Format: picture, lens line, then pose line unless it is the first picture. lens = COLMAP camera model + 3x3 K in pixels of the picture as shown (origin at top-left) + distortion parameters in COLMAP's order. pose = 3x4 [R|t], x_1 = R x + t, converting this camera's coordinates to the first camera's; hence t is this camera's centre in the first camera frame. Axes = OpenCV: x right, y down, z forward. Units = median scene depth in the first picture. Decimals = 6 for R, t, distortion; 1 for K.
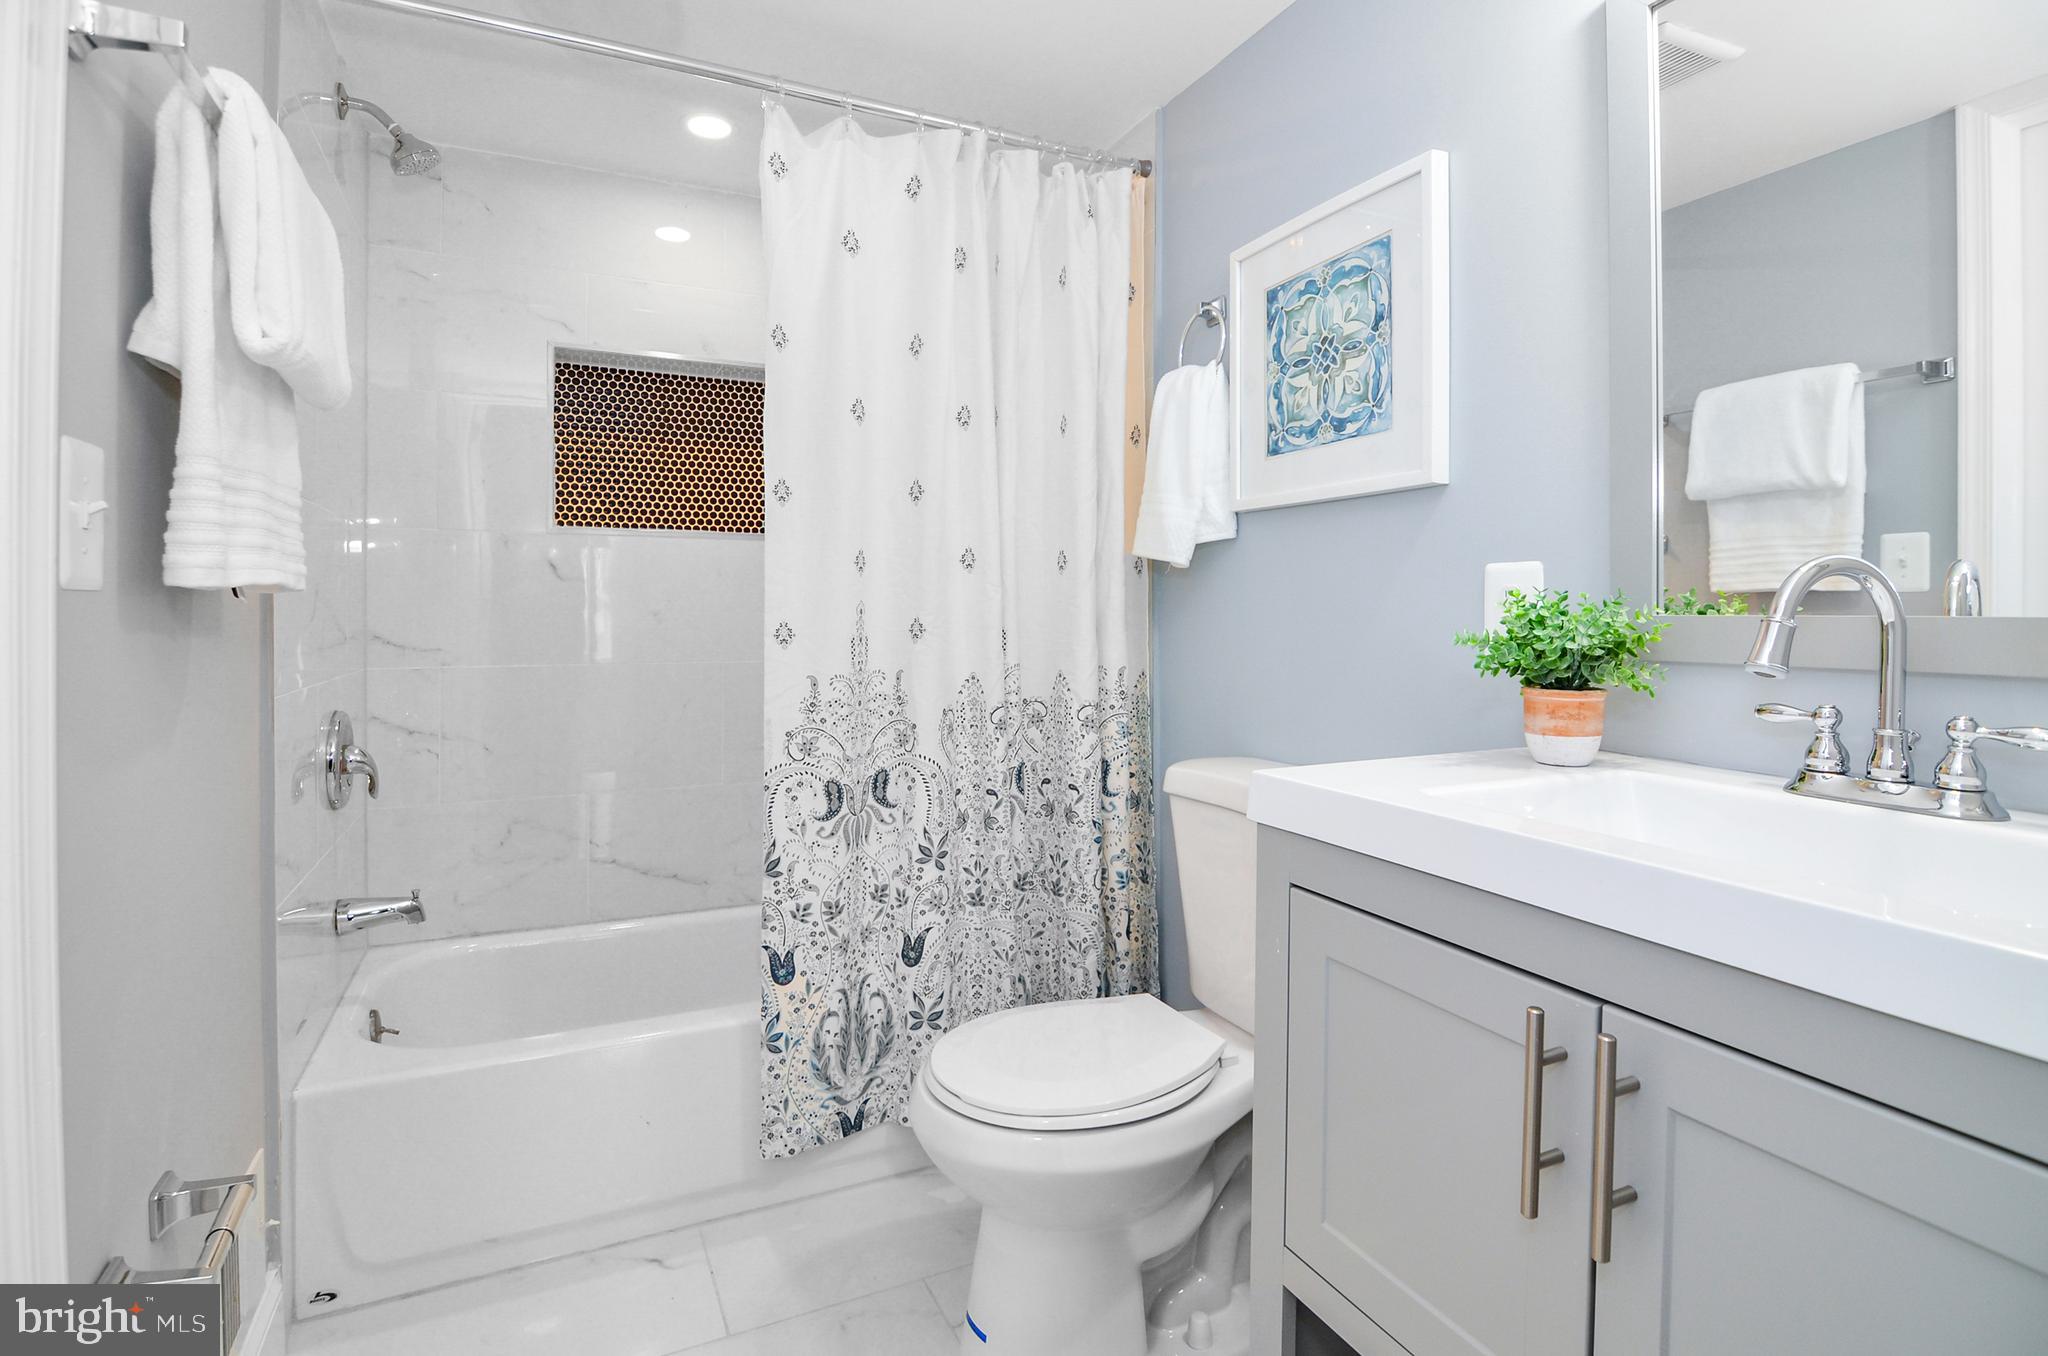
lens RADIAL K [[987.9, 0, 1026.6], [0, 987.9, 679.7], [0, 0, 1]] dist [-0.004606, -0.020365]
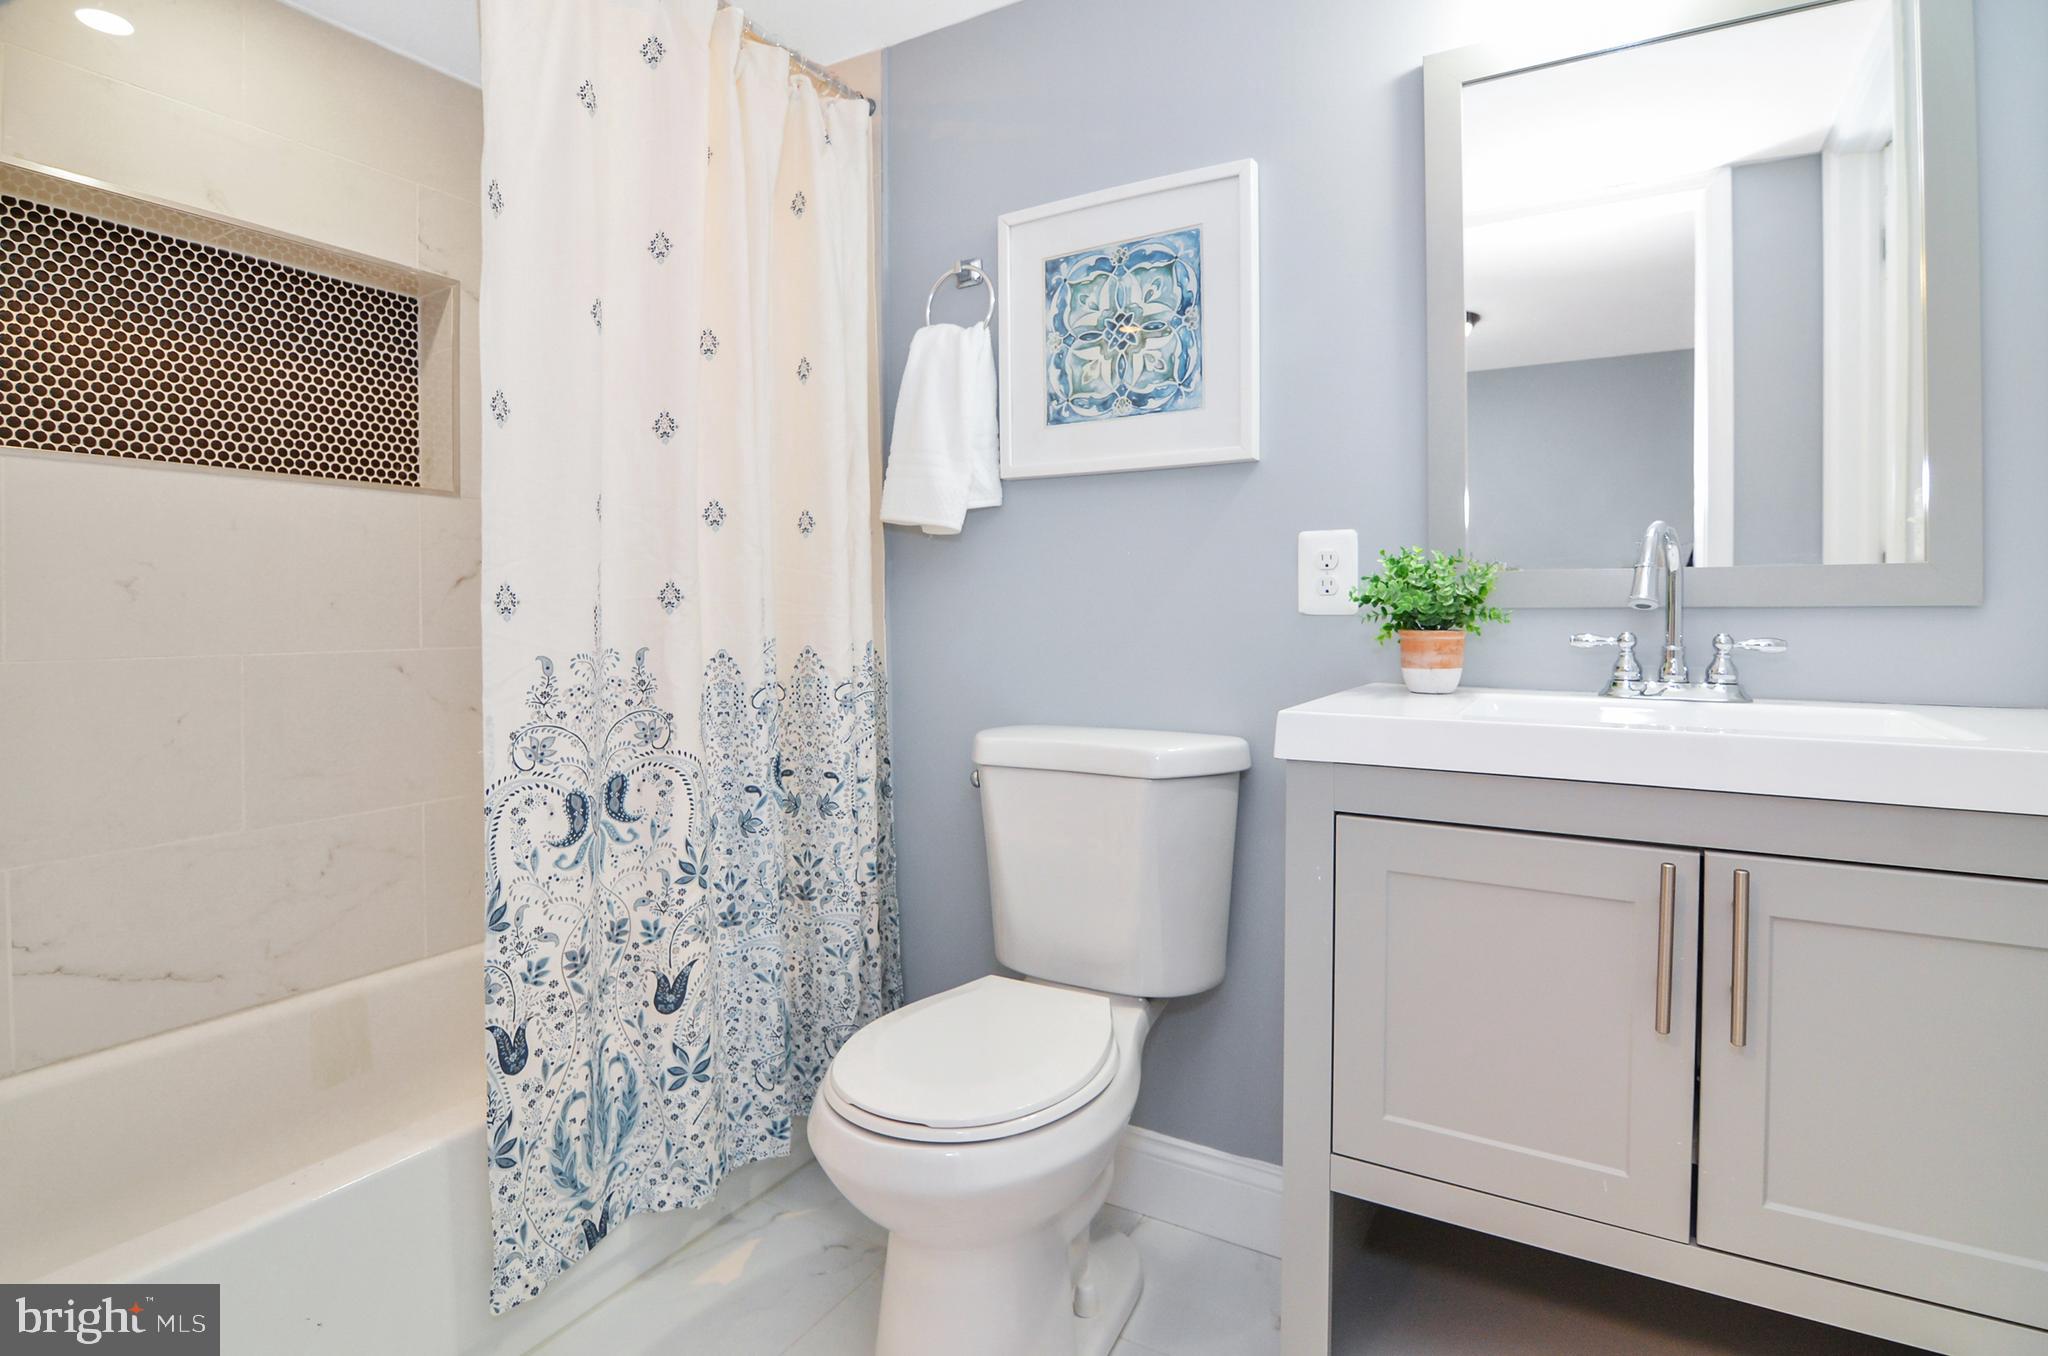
lens RADIAL K [[987.9, 0, 1026.6], [0, 987.9, 679.7], [0, 0, 1]] dist [-0.004606, -0.020365]
pose [[0.826039, -0.041675, 0.562071, -0.328838], [0.042650, 0.999025, 0.011393, 0.020570], [-0.561997, 0.014562, 0.827011, 0.166022]]
